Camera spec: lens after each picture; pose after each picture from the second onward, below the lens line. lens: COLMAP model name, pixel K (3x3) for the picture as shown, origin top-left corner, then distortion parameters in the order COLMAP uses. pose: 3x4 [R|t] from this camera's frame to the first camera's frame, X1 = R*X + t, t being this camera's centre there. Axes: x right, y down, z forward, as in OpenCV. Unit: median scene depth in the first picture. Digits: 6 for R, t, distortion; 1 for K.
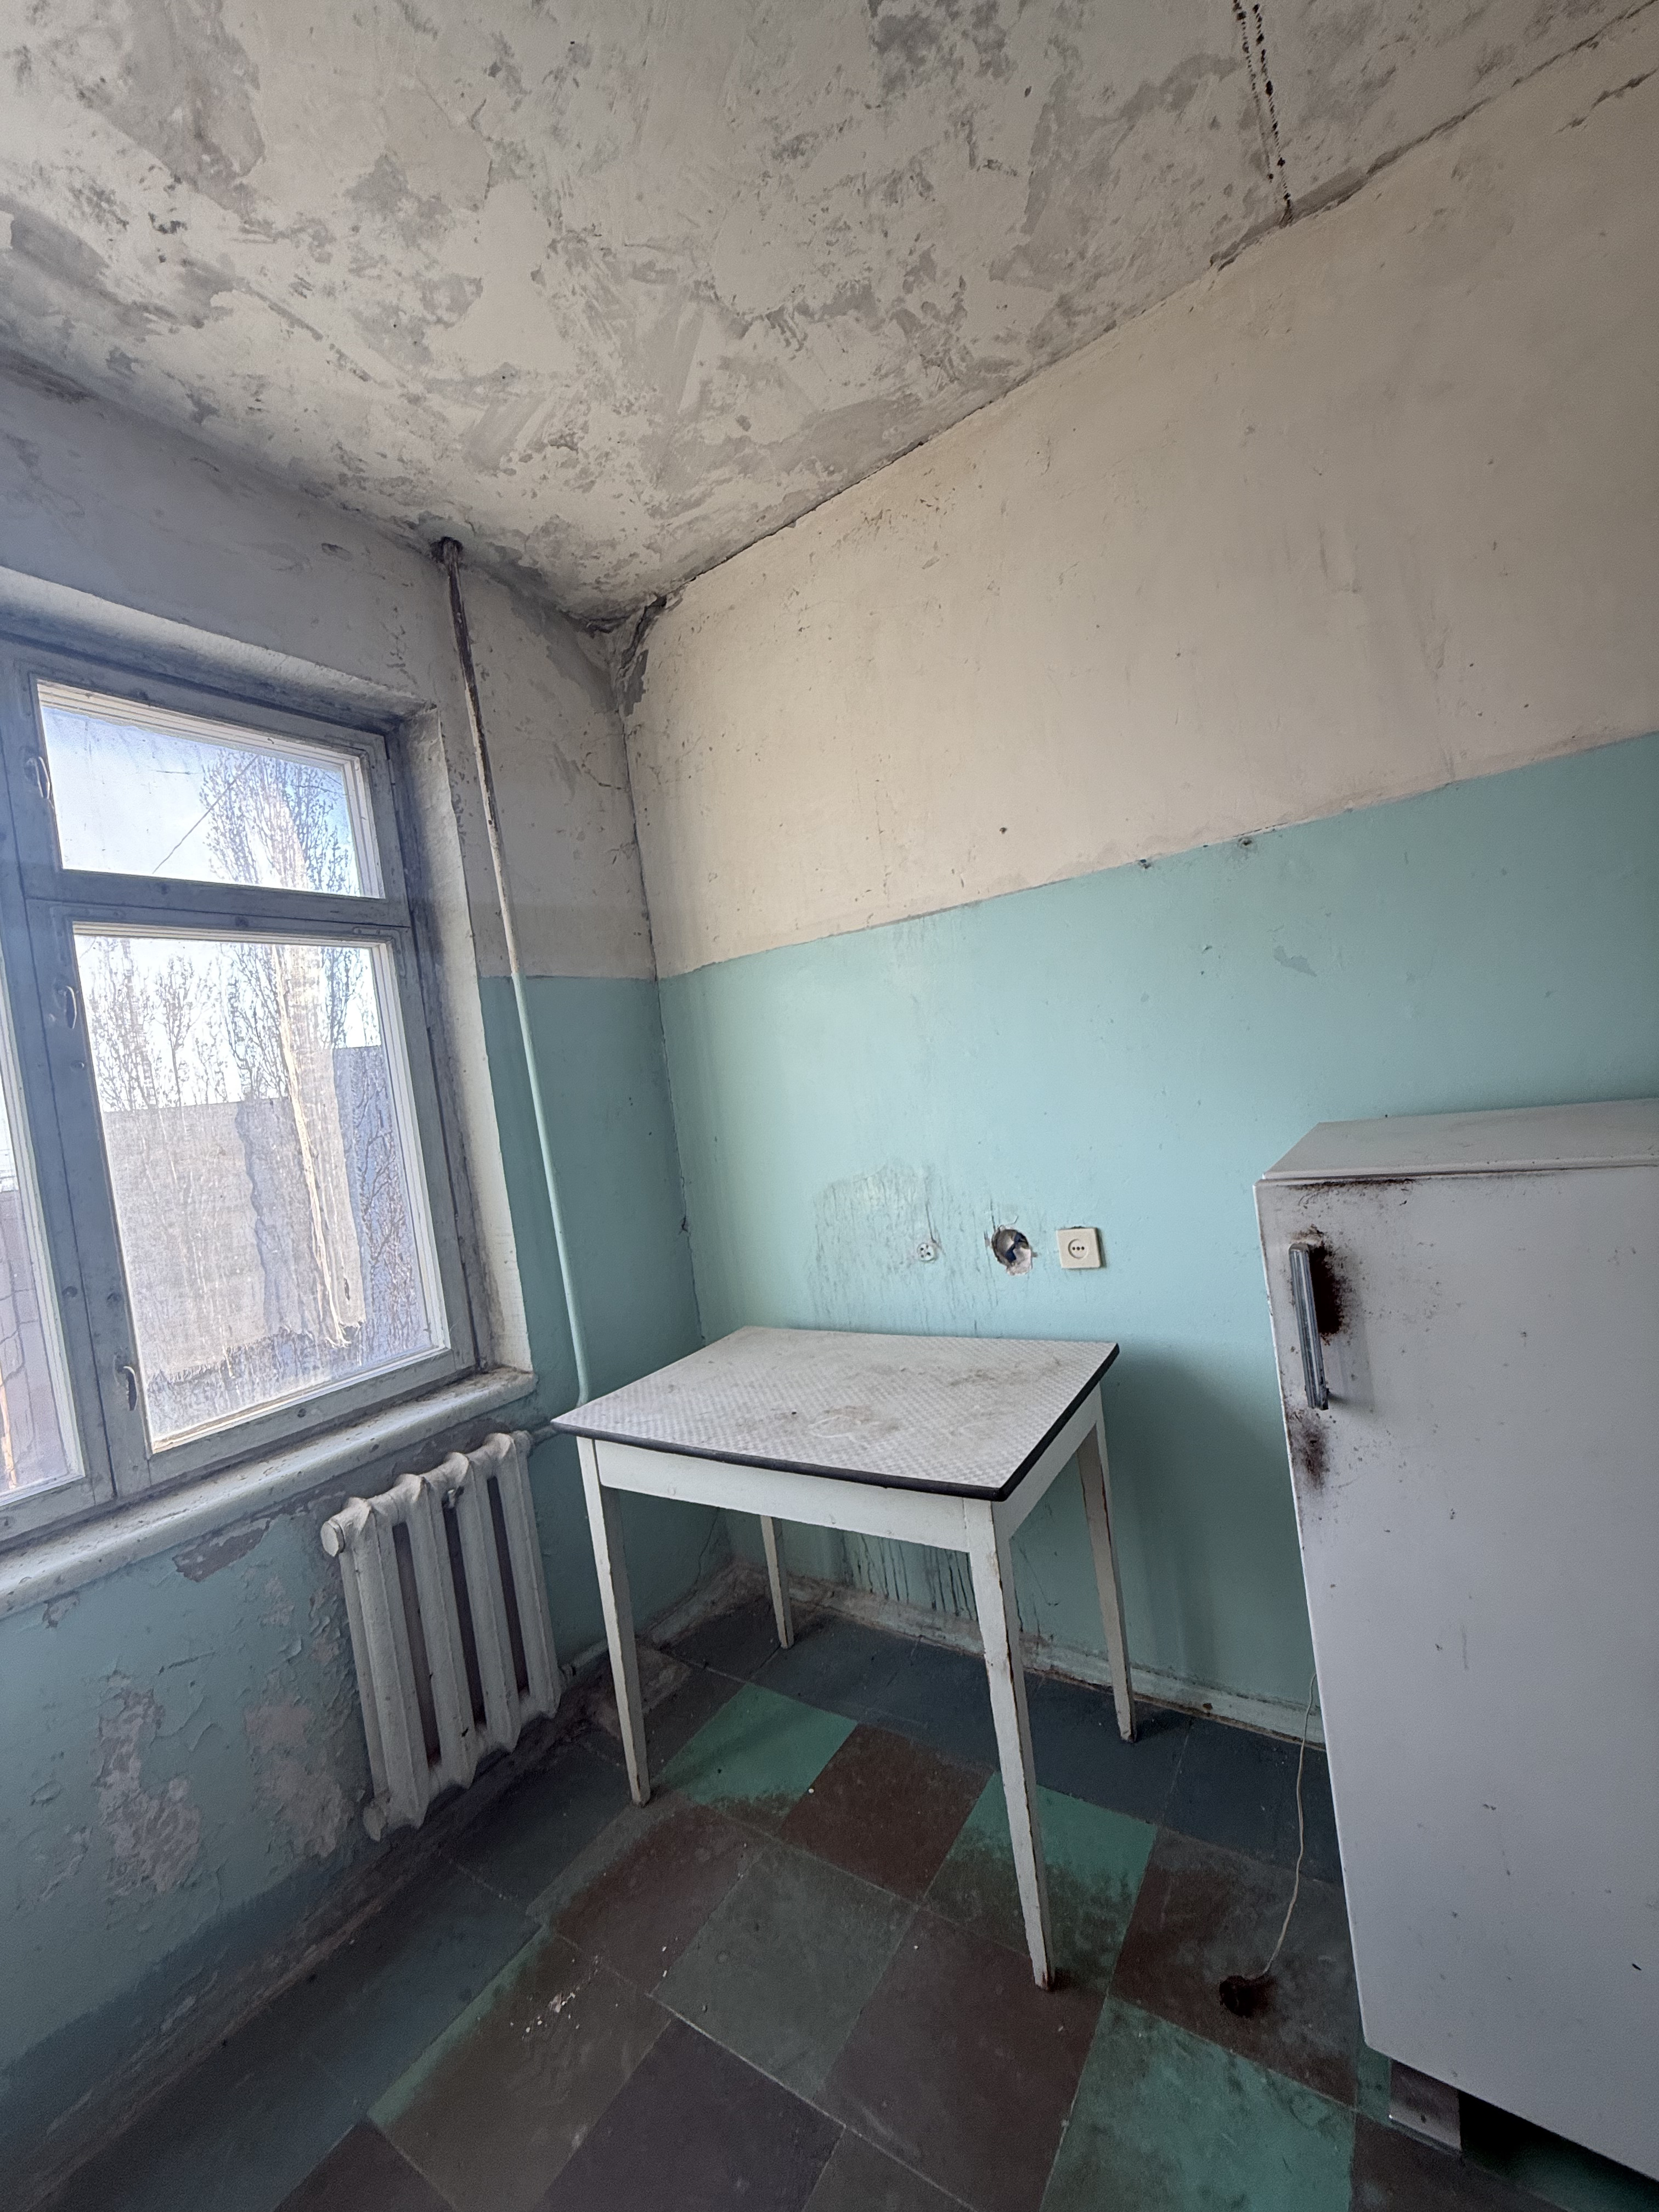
lens RADIAL K [[879.3, 0, 829.5], [0, 879.3, 1106.0], [0, 0, 1]] dist [-0.001663, 0.000560]
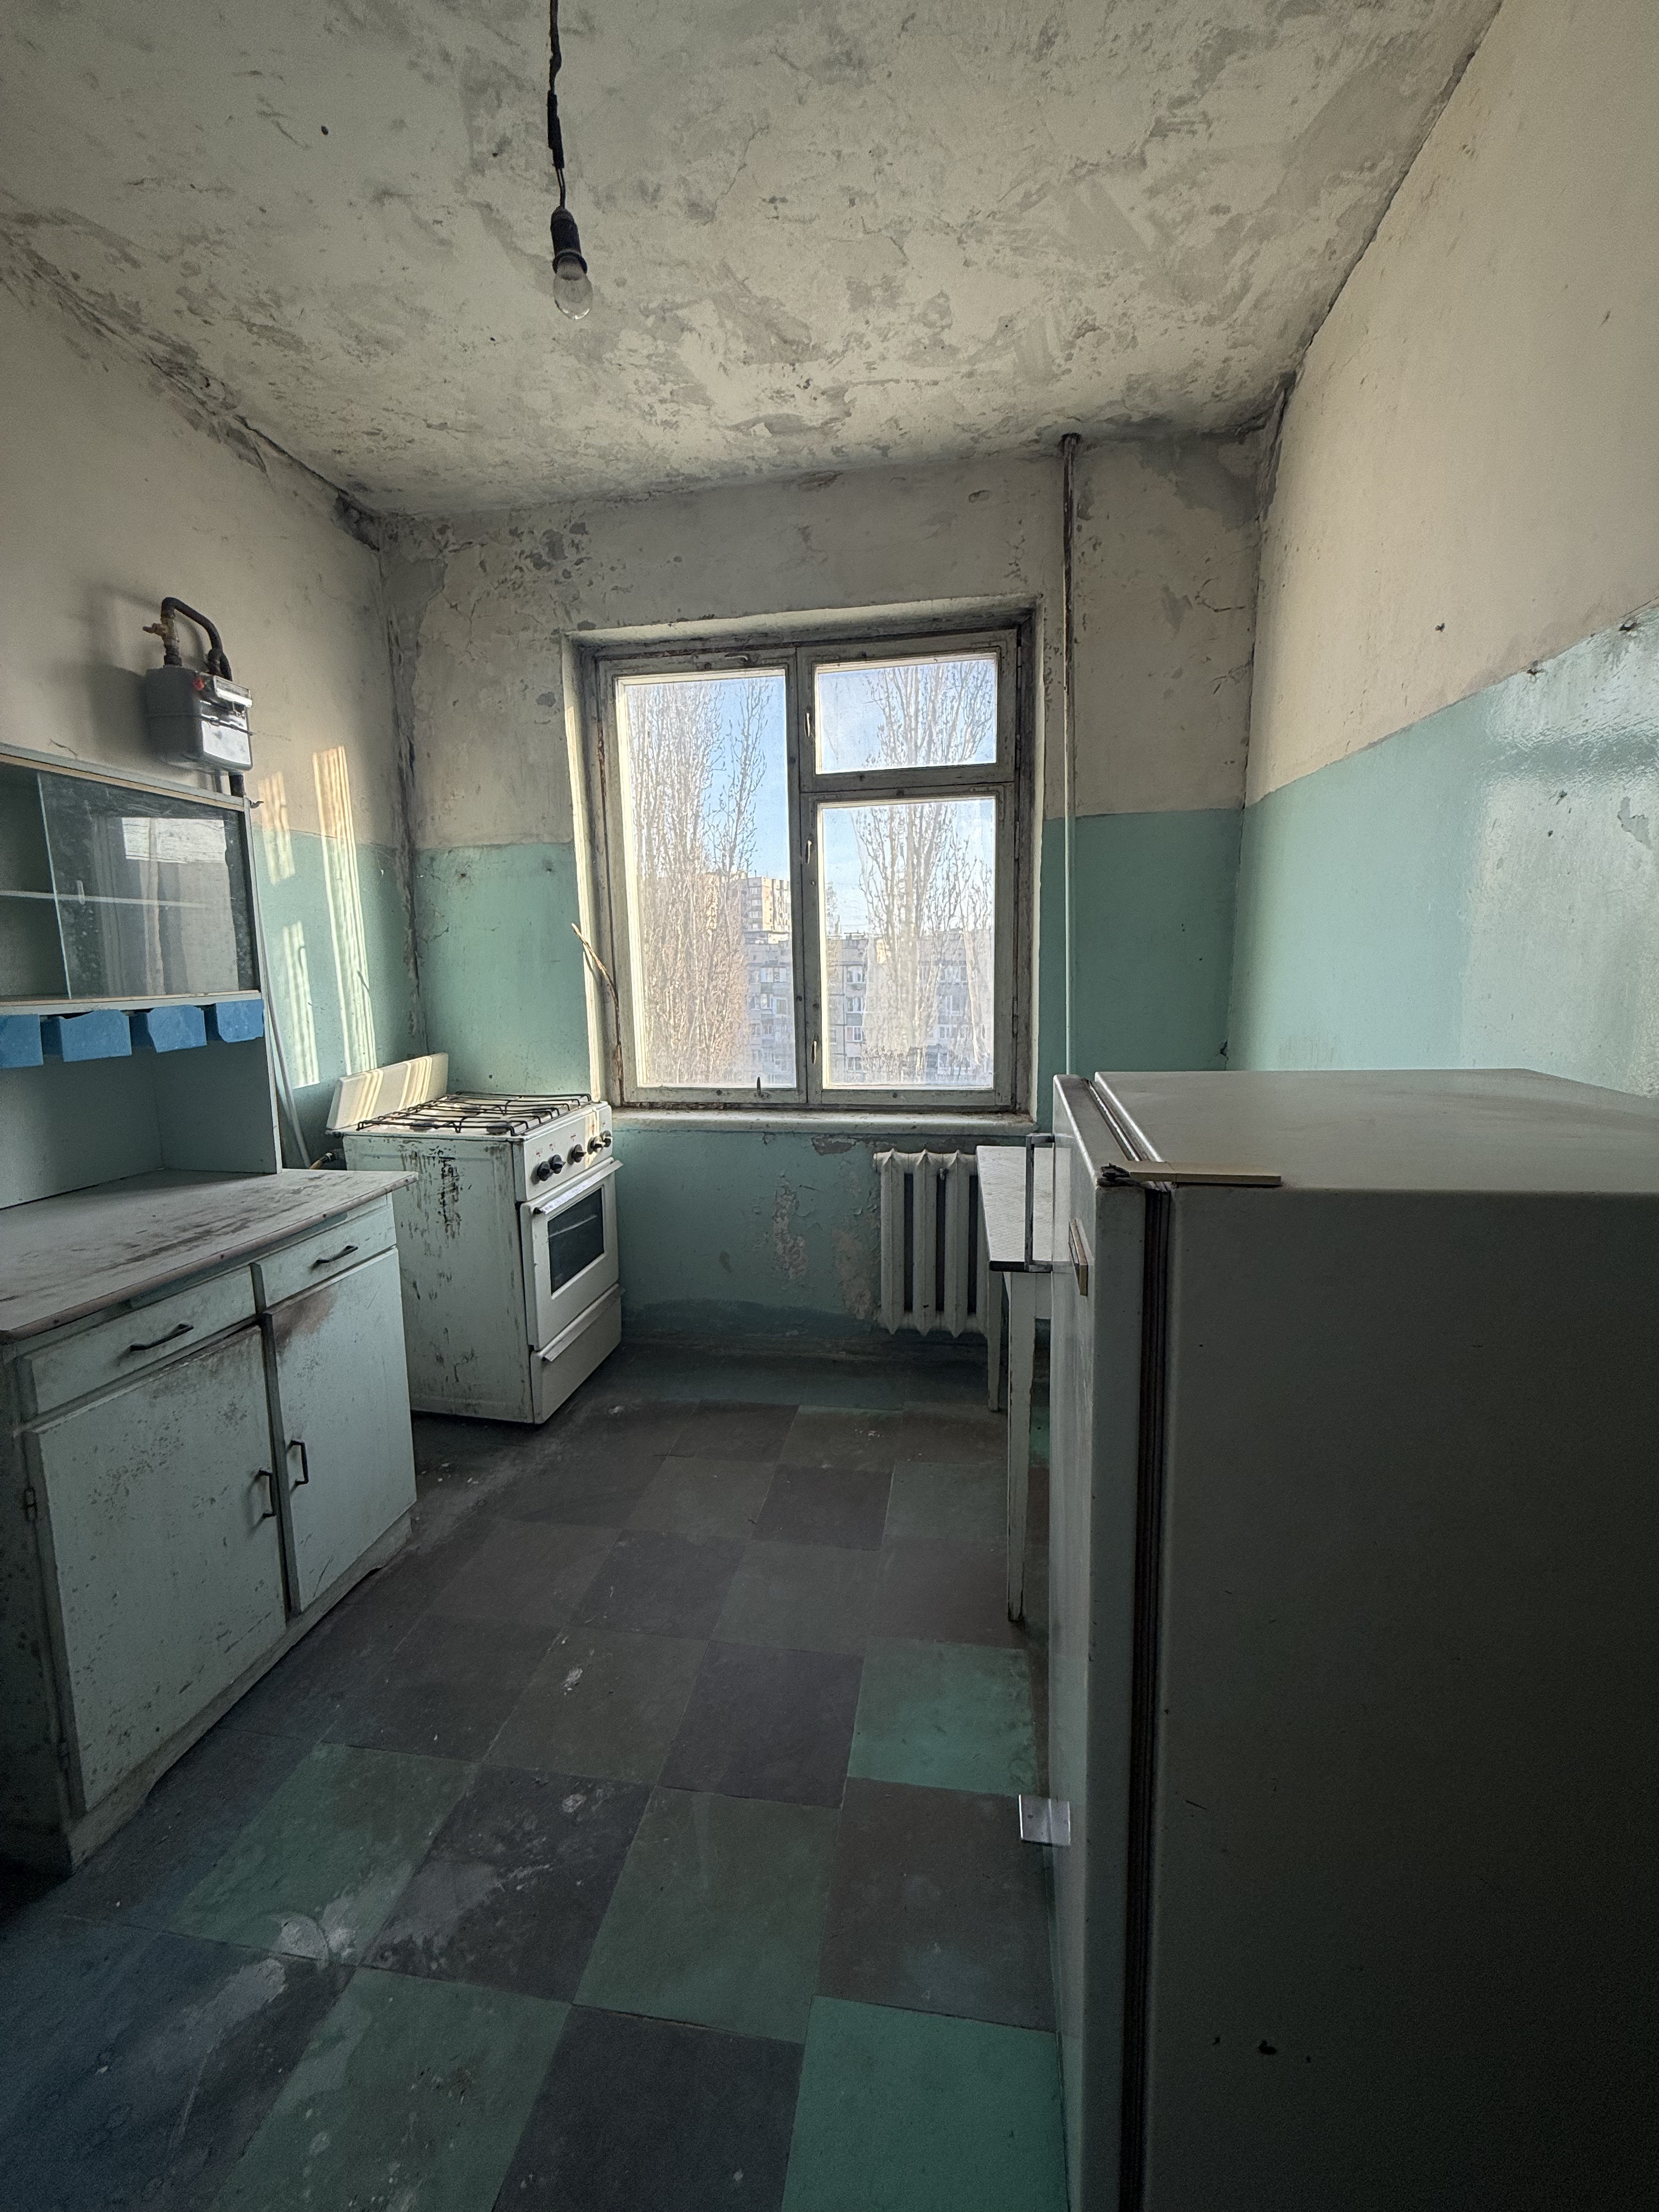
lens RADIAL K [[920.3, 0, 862.4], [0, 920.3, 1112.2], [0, 0, 1]] dist [0.001741, 0.000007]
pose [[0.422301, 0.277753, -0.862853, 0.962852], [-0.055327, 0.958021, 0.281310, -0.124655], [0.904766, -0.071058, 0.419941, 0.195305]]
